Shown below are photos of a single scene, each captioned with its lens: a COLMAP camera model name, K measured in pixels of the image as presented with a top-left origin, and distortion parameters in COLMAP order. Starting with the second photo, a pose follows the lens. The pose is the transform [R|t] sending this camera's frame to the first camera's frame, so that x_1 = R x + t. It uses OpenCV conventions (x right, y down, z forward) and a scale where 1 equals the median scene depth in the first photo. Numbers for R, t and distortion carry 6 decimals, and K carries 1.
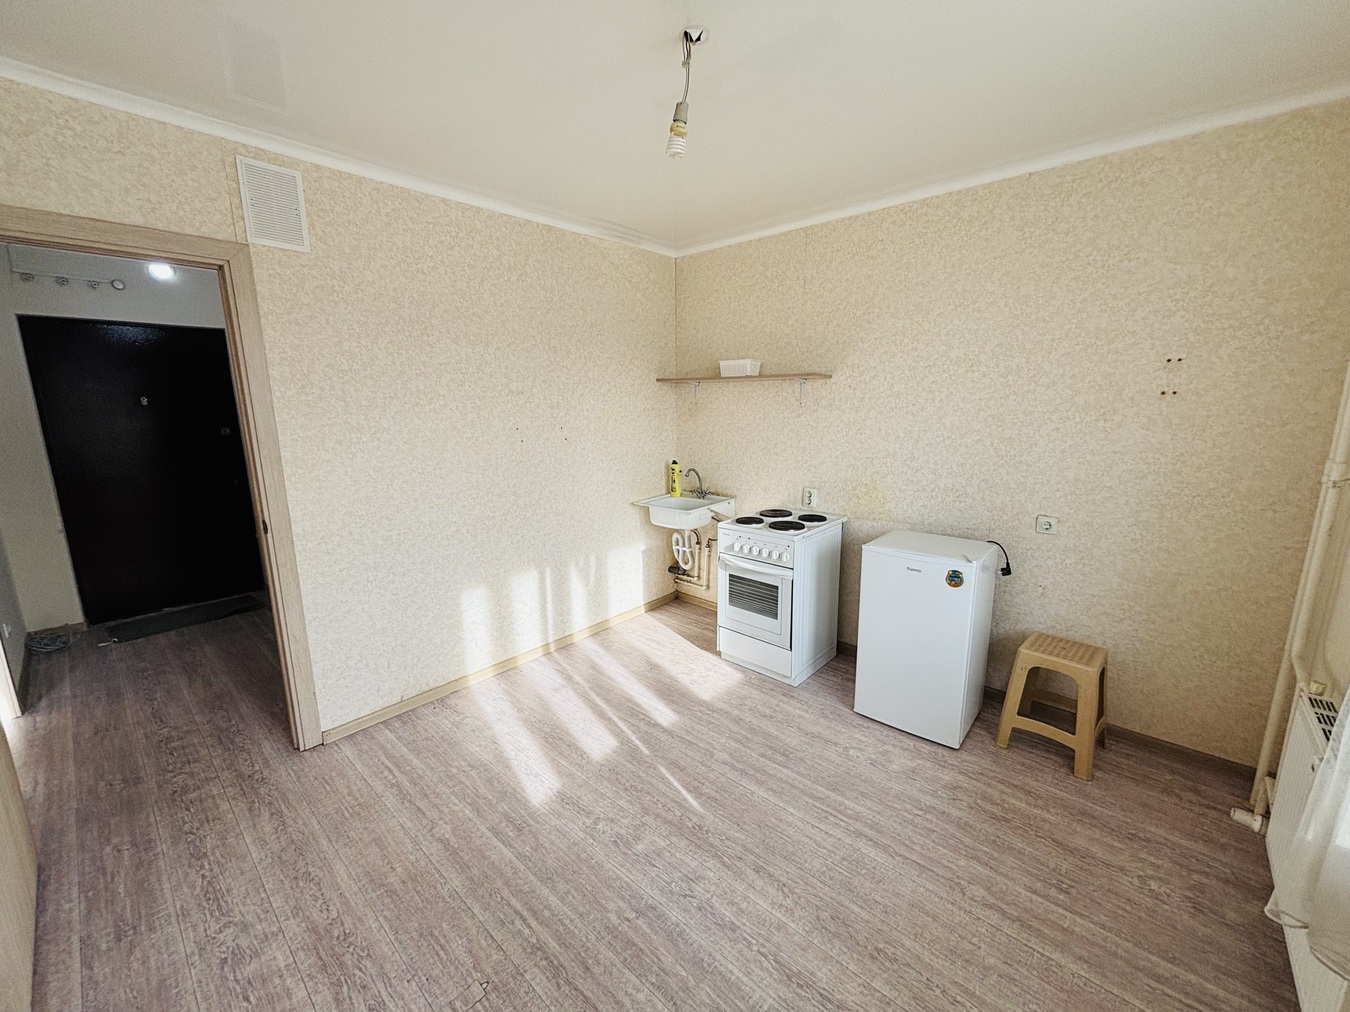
lens RADIAL K [[545.2, 0, 678.4], [0, 545.2, 500.7], [0, 0, 1]] dist [-0.000560, -0.000026]
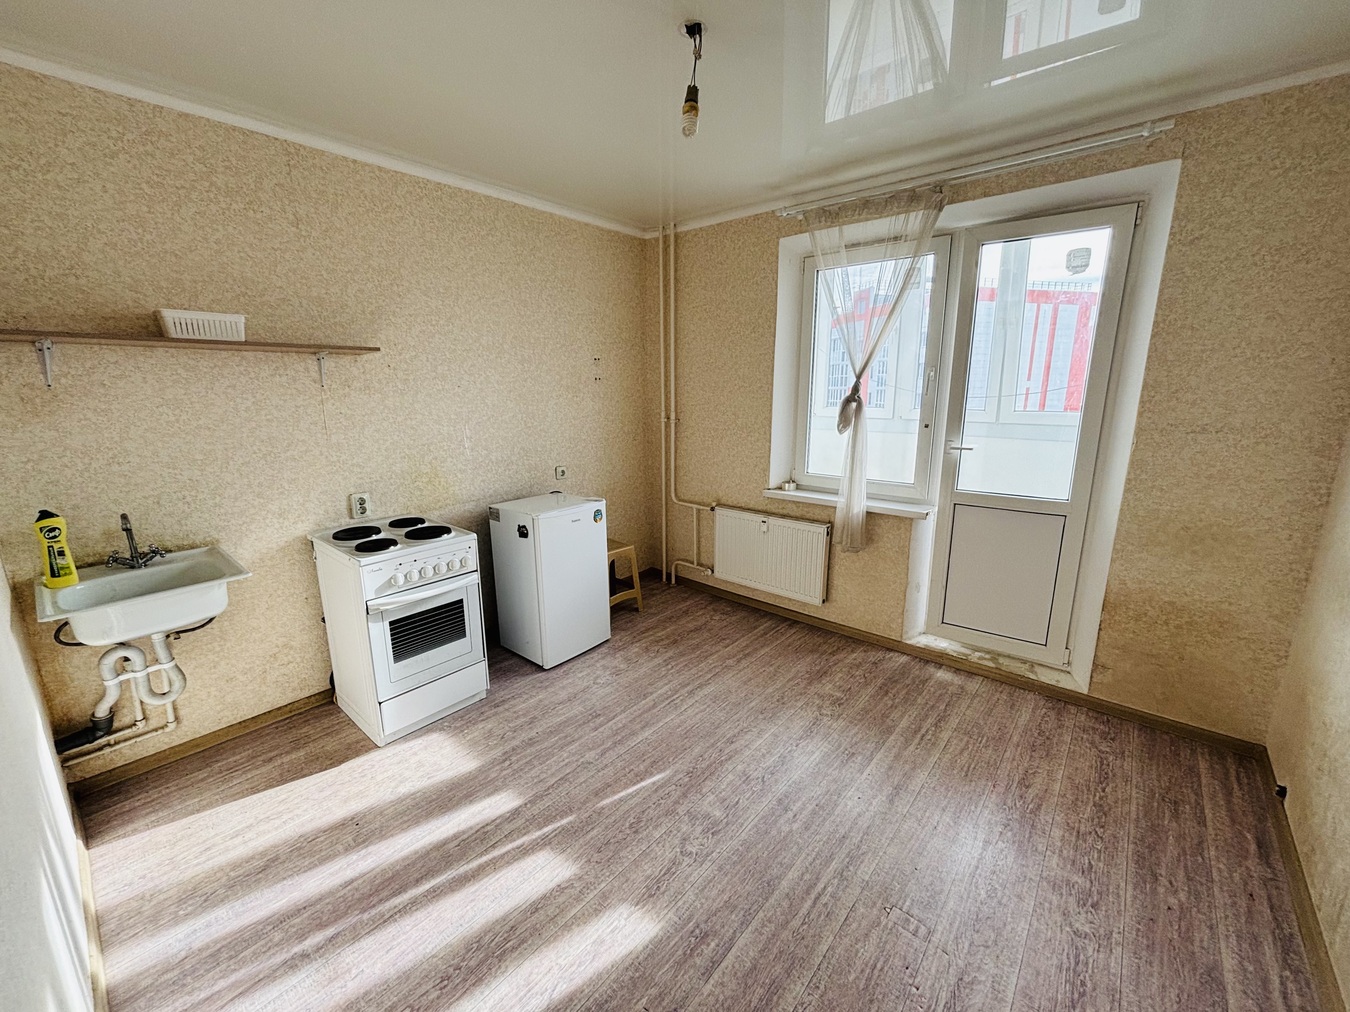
lens RADIAL K [[545.2, 0, 674.2], [0, 545.2, 497.8], [0, 0, 1]] dist [-0.000560, -0.000026]
pose [[-0.023445, -0.193718, 0.980777, -0.973009], [0.190790, 0.962149, 0.194600, -0.149767], [-0.981351, 0.191685, 0.014402, 0.969147]]
